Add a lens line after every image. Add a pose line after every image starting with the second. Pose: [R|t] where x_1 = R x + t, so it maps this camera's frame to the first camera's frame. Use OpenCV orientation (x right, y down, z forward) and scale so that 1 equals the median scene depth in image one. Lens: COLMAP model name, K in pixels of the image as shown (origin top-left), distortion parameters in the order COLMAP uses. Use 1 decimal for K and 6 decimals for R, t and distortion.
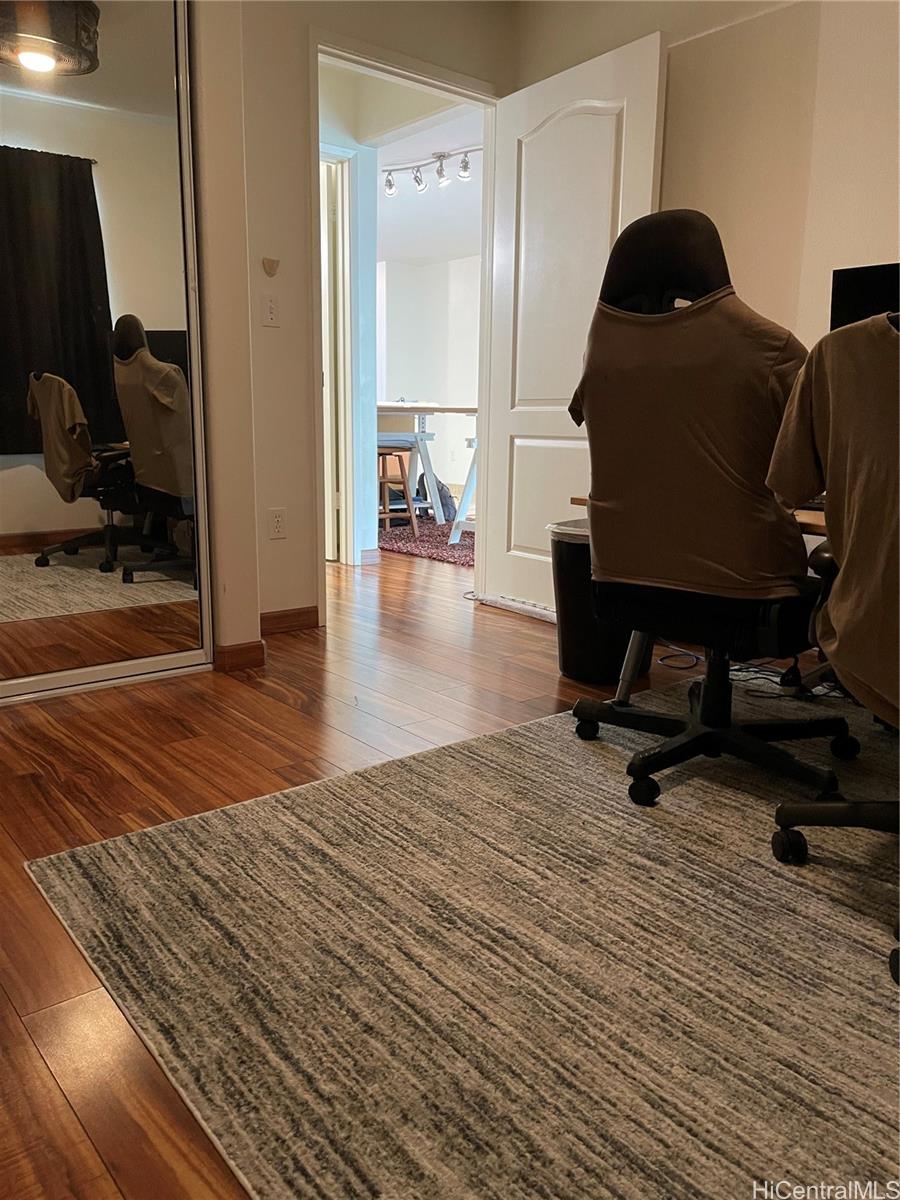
lens RADIAL K [[911.7, 0, 450.9], [0, 911.7, 600.0], [0, 0, 1]] dist [0.041702, -0.068648]
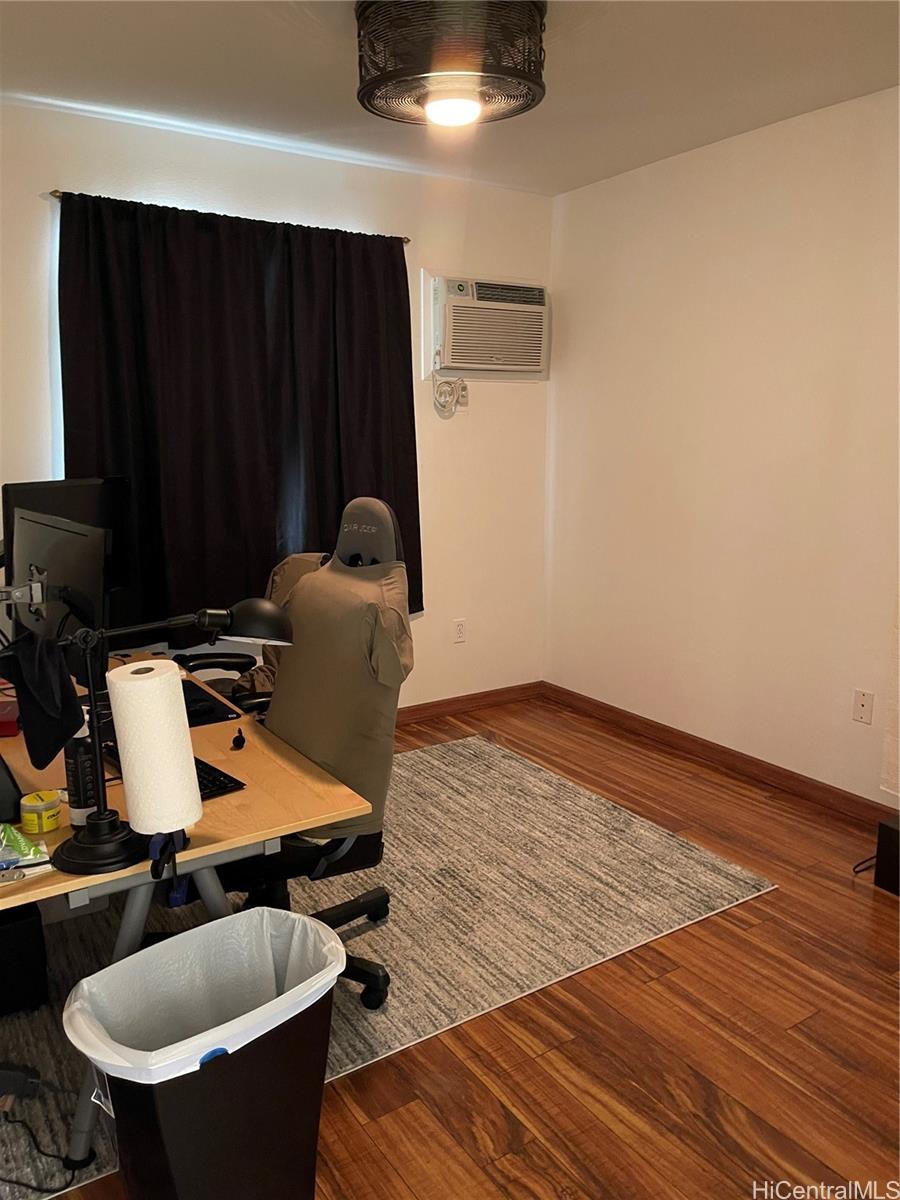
lens RADIAL K [[911.7, 0, 450.4], [0, 911.7, 597.9], [0, 0, 1]] dist [0.041702, -0.068648]
pose [[-0.994784, -0.031749, 0.096942, -0.008491], [0.006910, 0.927176, 0.374562, -0.701706], [-0.101774, 0.373278, -0.922120, 2.016374]]
